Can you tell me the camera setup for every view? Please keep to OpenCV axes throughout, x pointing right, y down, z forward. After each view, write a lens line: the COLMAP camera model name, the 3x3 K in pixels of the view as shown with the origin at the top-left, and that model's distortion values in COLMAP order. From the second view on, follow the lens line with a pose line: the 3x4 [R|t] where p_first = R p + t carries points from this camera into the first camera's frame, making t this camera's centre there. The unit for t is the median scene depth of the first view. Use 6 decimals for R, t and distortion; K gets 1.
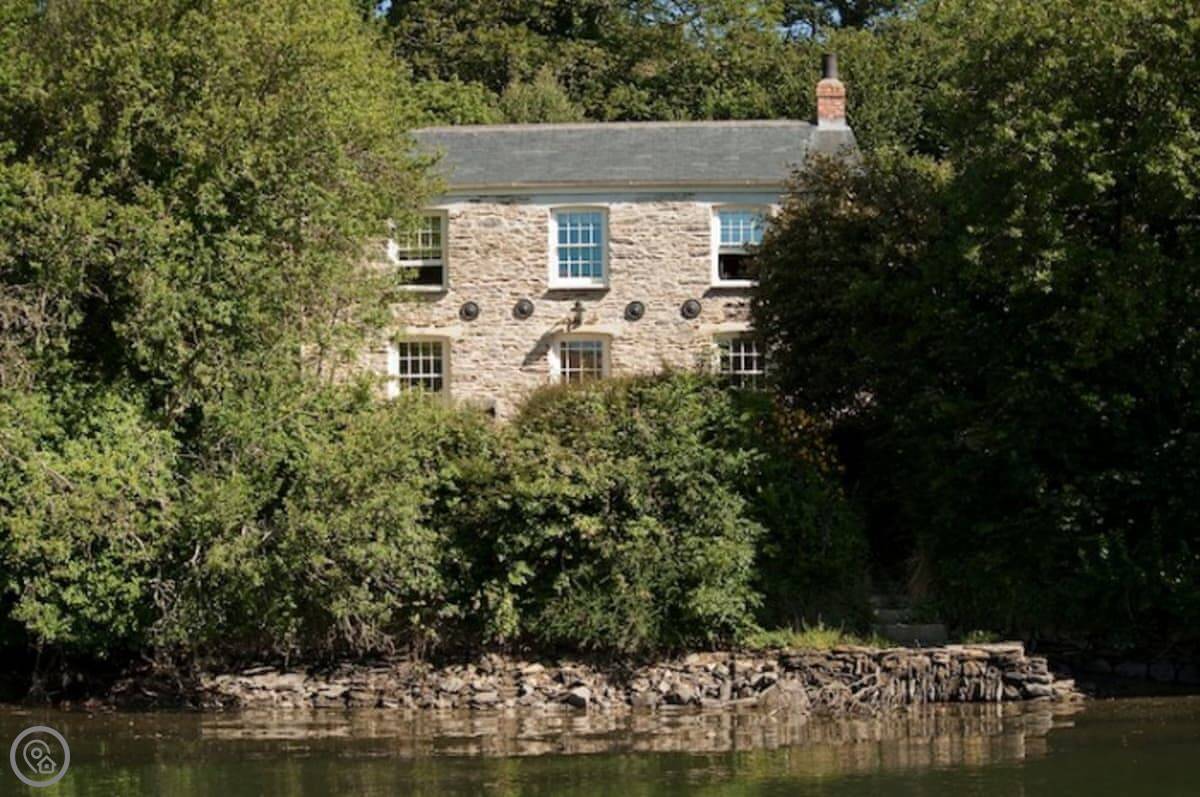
lens RADIAL K [[2740.3, 0, 599.9], [0, 2740.3, 402.8], [0, 0, 1]] dist [-0.531879, 0.000000]
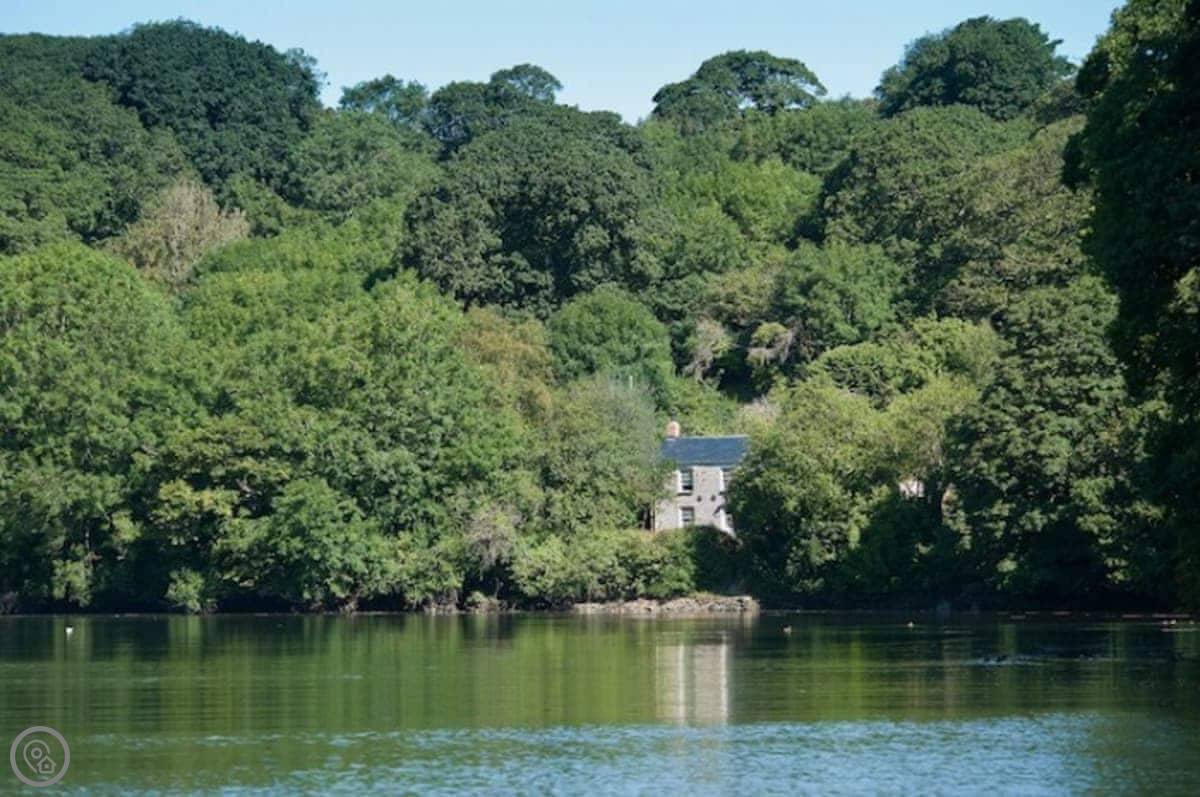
lens RADIAL K [[4947.2, 0, 599.9], [0, 4947.2, 398.9], [0, 0, 1]] dist [0.217813, 0.000000]
pose [[0.884785, -0.014969, -0.465758, 3.363700], [0.031887, 0.999086, 0.028466, -0.418052], [0.464906, -0.040038, 0.884454, -5.562892]]
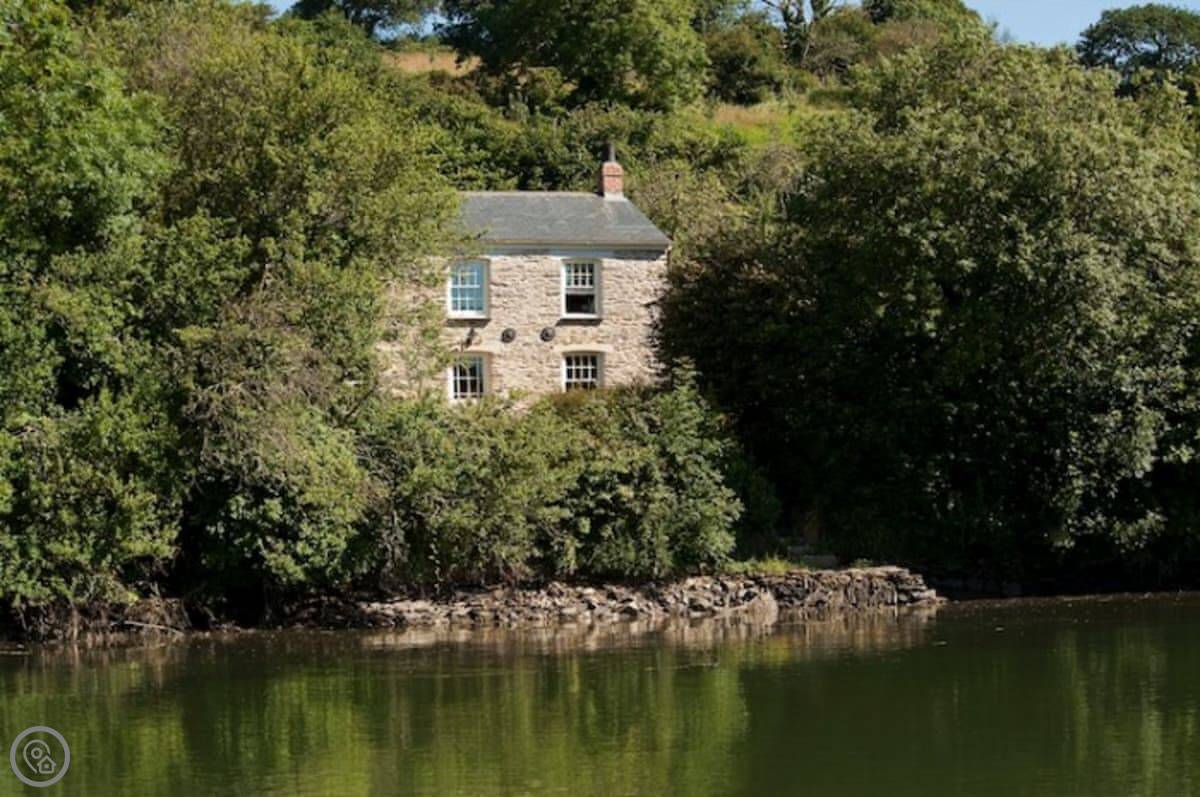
lens RADIAL K [[2729.0, 0, 605.0], [0, 2729.0, 405.2], [0, 0, 1]] dist [-0.488627, 0.000000]
pose [[0.935397, -0.002361, 0.353592, -0.530630], [-0.002383, 0.999913, 0.012979, -0.020666], [-0.353592, -0.012983, 0.935310, -0.363174]]
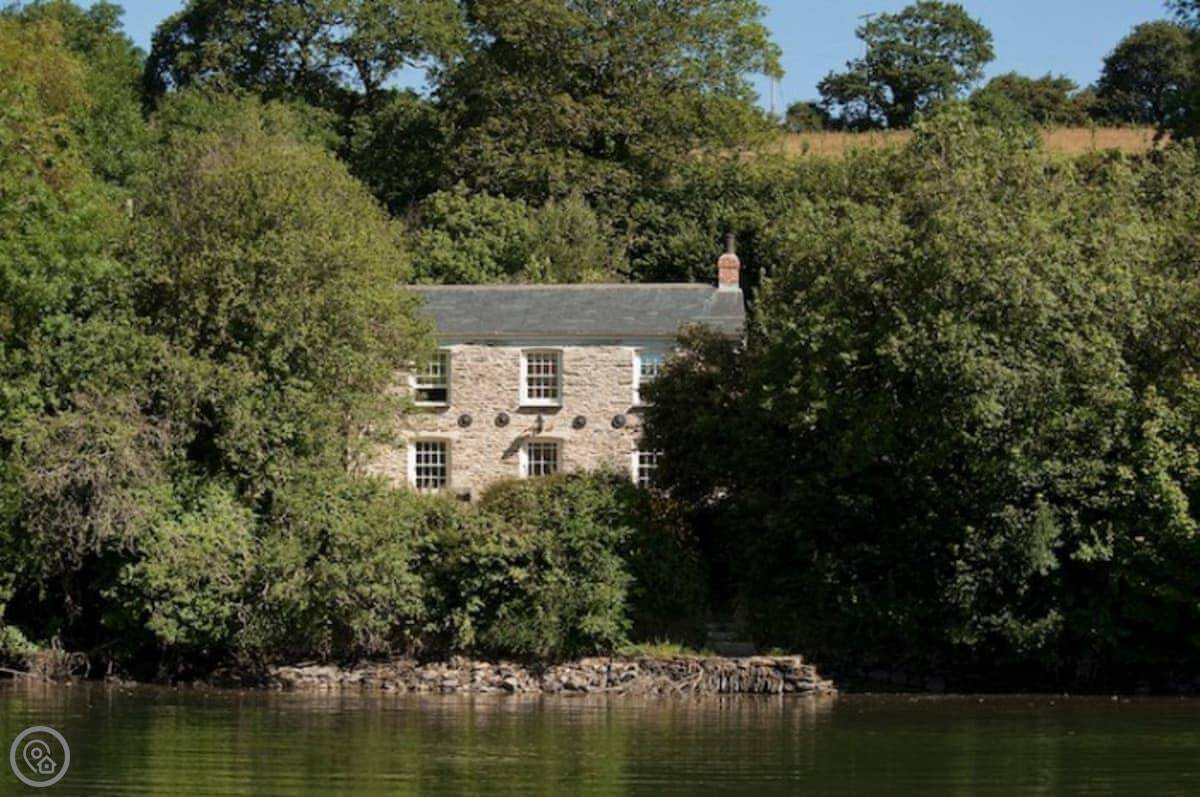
lens RADIAL K [[2749.0, 0, 600.6], [0, 2749.0, 406.0], [0, 0, 1]] dist [-0.540736, 0.000000]
pose [[0.999035, 0.013447, -0.041814, 0.105211], [-0.013810, 0.999869, -0.008386, -0.037865], [0.041696, 0.008955, 0.999090, -0.549223]]
